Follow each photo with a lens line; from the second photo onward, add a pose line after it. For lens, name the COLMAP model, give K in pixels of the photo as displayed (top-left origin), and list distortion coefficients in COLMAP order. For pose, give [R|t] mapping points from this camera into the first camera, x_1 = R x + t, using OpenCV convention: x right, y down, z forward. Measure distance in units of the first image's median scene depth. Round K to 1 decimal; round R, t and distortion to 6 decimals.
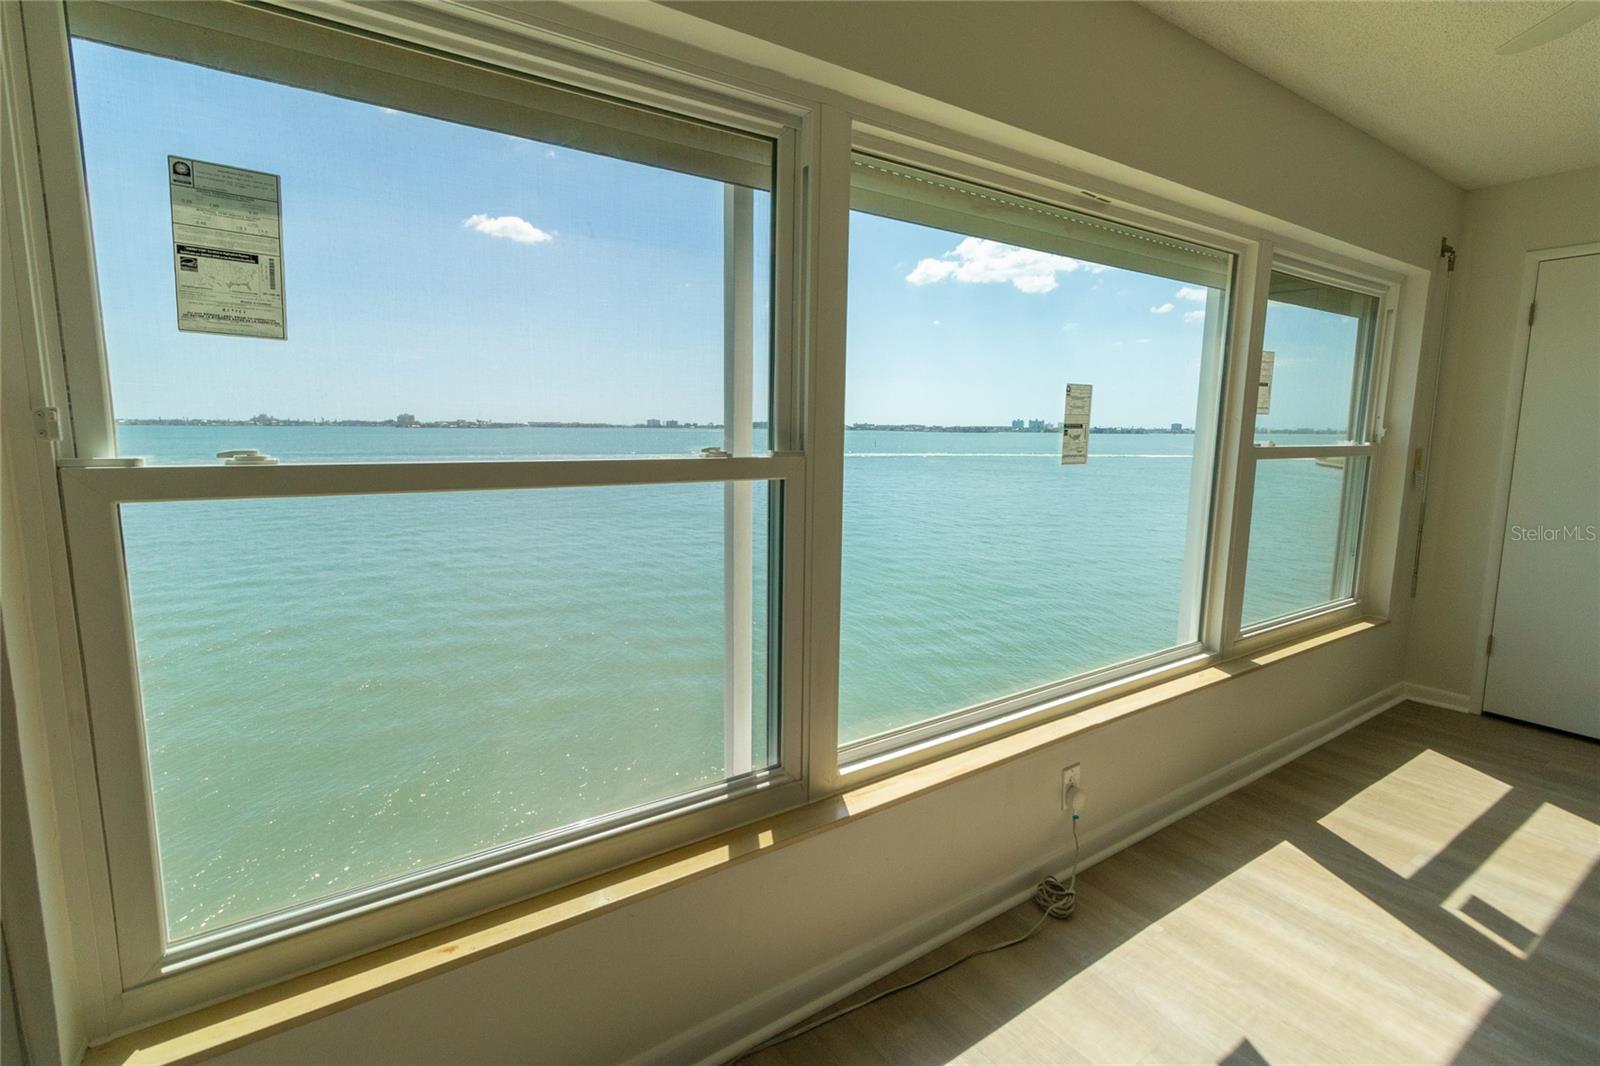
lens RADIAL K [[739.5, 0, 810.8], [0, 739.5, 522.9], [0, 0, 1]] dist [0.002529, 0.000782]
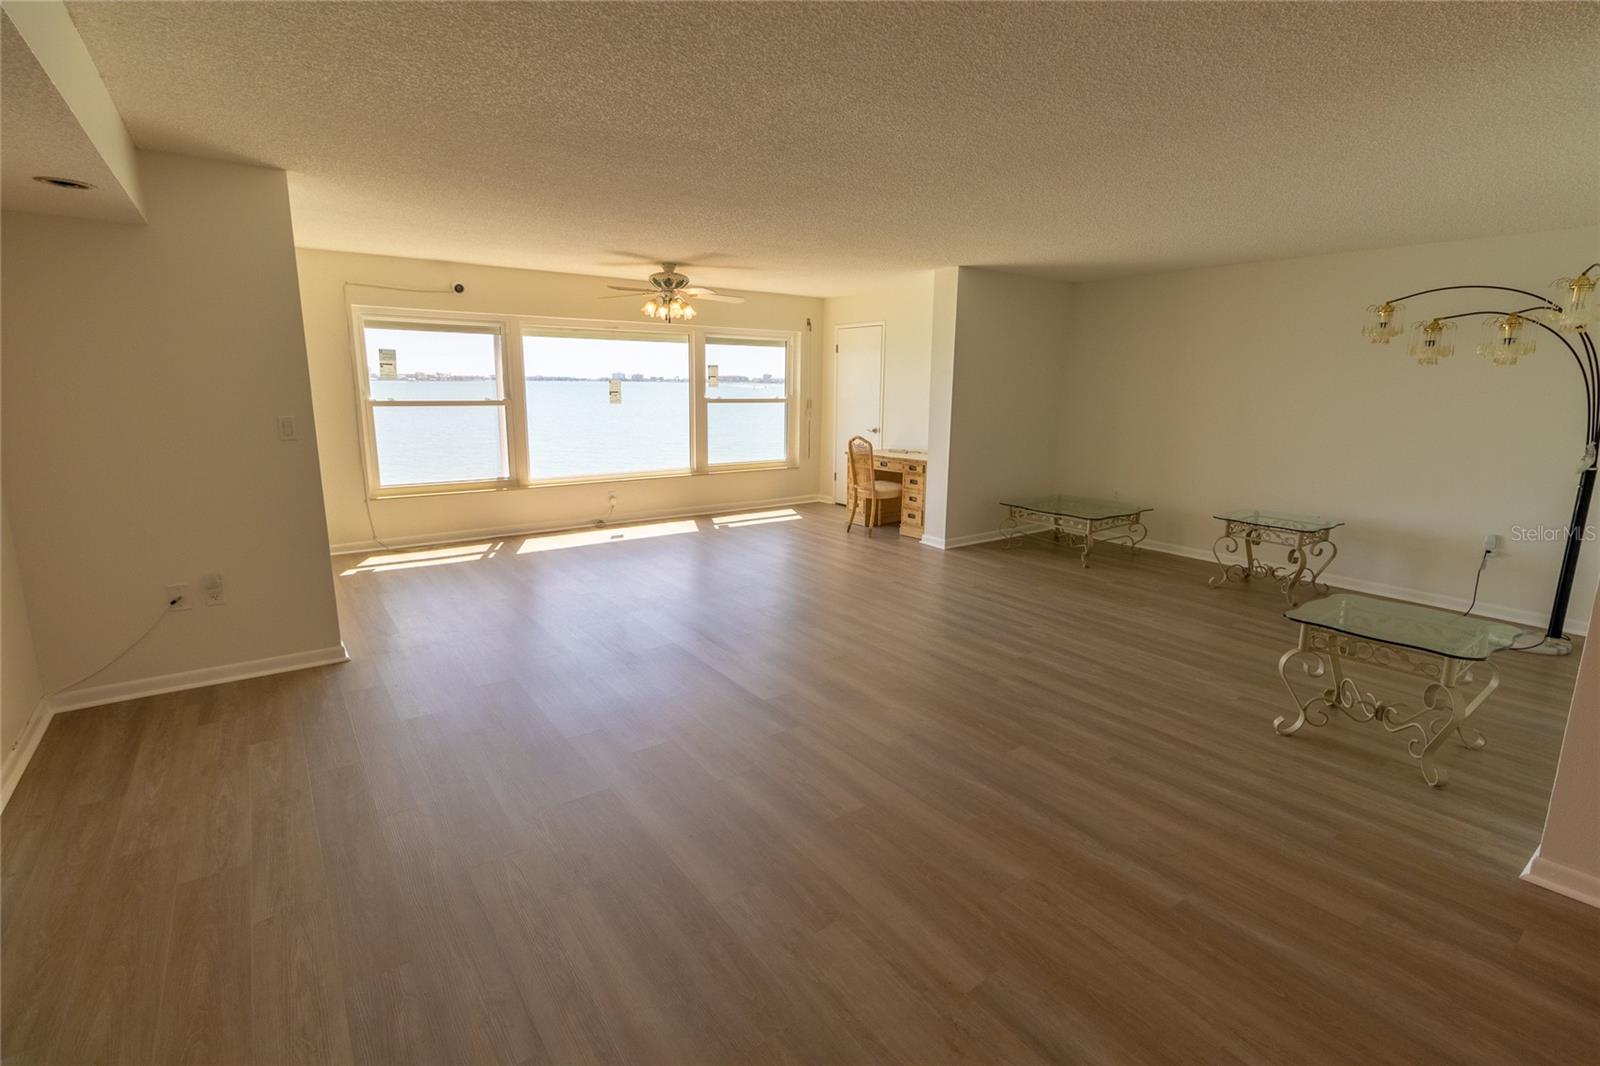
lens RADIAL K [[739.5, 0, 810.8], [0, 739.5, 522.9], [0, 0, 1]] dist [0.002529, 0.000782]
pose [[0.999187, -0.004296, 0.040094, 0.724421], [0.001861, 0.998161, 0.060584, 0.169632], [-0.040281, -0.060460, 0.997358, -1.578593]]
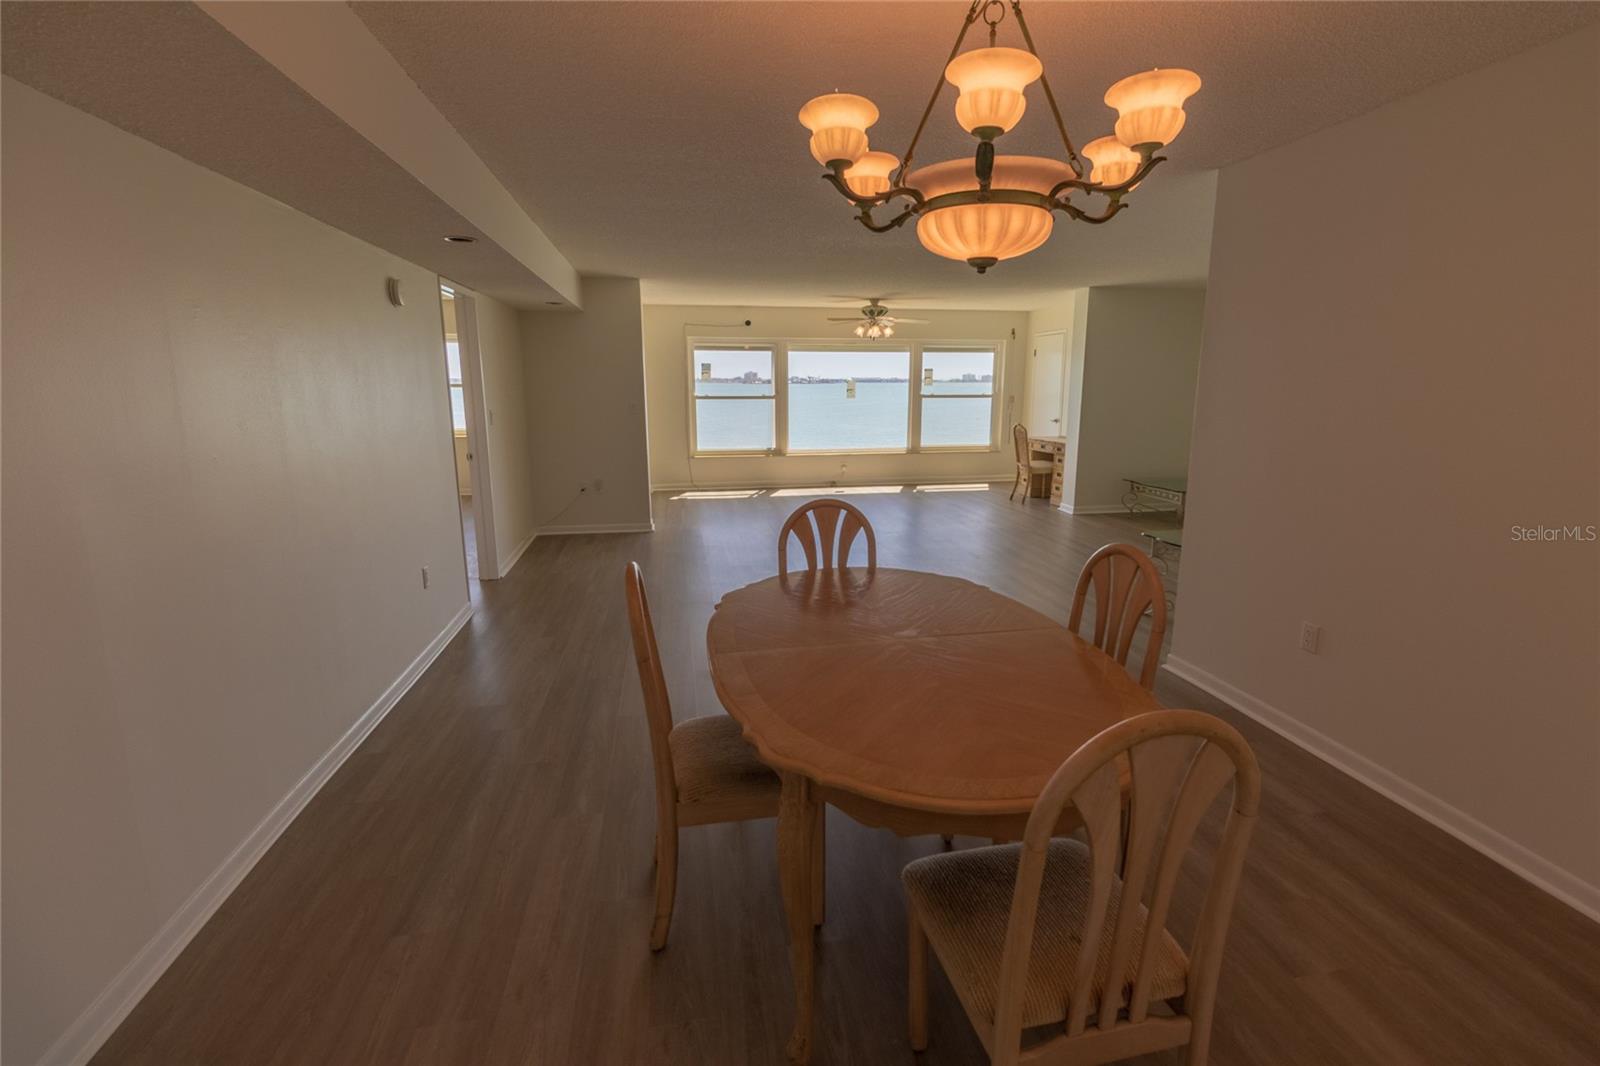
lens RADIAL K [[739.5, 0, 810.8], [0, 739.5, 522.9], [0, 0, 1]] dist [0.002529, 0.000782]
pose [[0.914047, 0.068672, -0.399754, 1.329260], [-0.044501, 0.996593, 0.069447, 0.253801], [0.403161, -0.045688, 0.913988, -2.198495]]
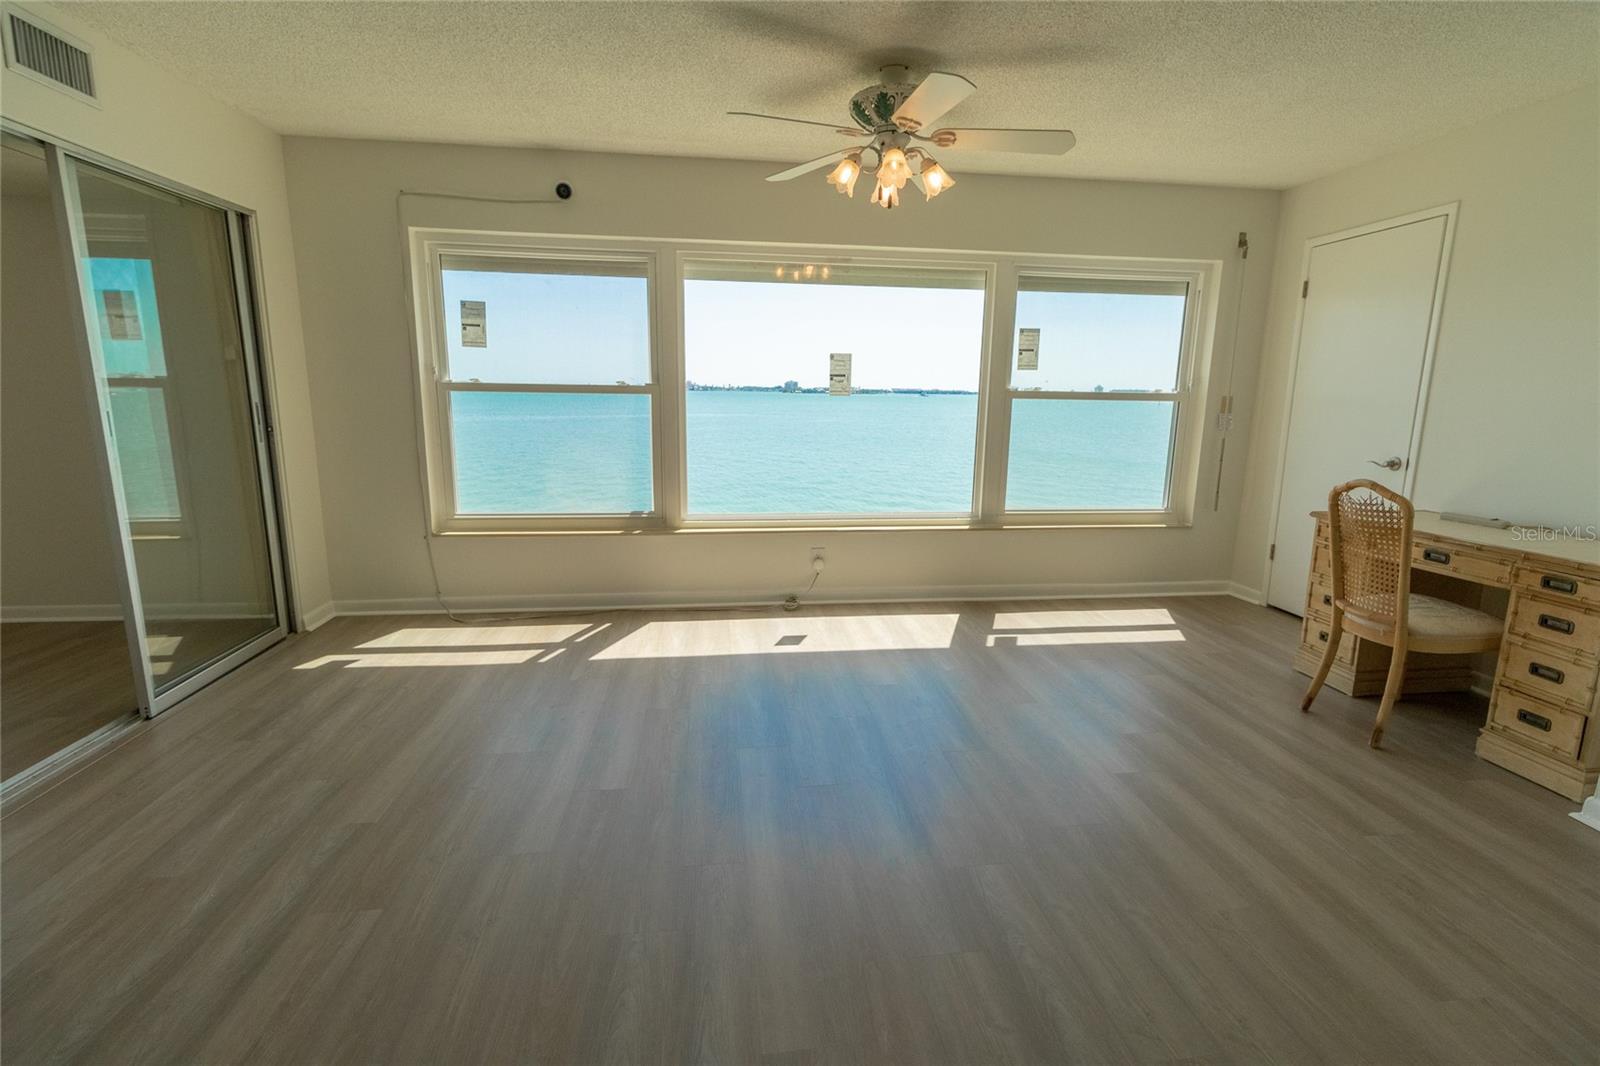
lens RADIAL K [[739.5, 0, 810.8], [0, 739.5, 522.9], [0, 0, 1]] dist [0.002529, 0.000782]
pose [[0.890737, 0.085822, -0.446344, 0.769999], [-0.066268, 0.996040, 0.059269, 0.092431], [0.449663, -0.023215, 0.892896, -0.493502]]
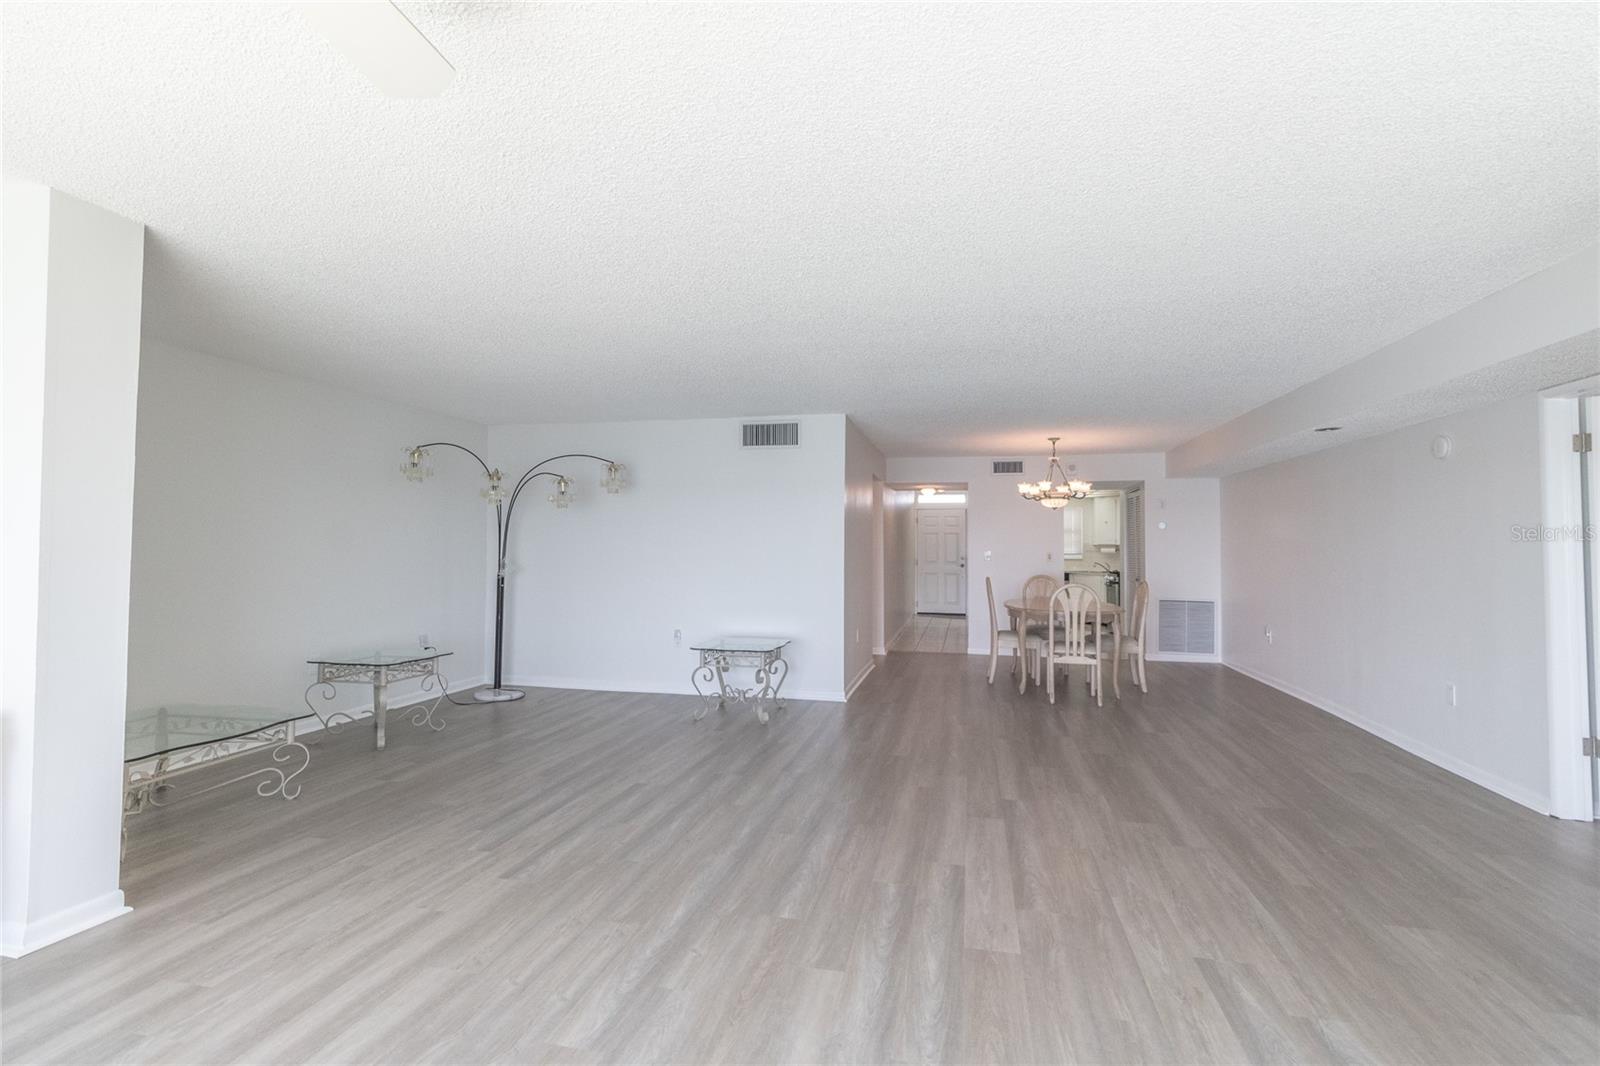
lens RADIAL K [[739.5, 0, 810.8], [0, 739.5, 522.9], [0, 0, 1]] dist [0.002529, 0.000782]
pose [[-0.684411, 0.012317, 0.728992, 0.129248], [0.085216, 0.994356, 0.063204, -0.022491], [-0.724099, 0.105379, -0.681598, 0.277514]]
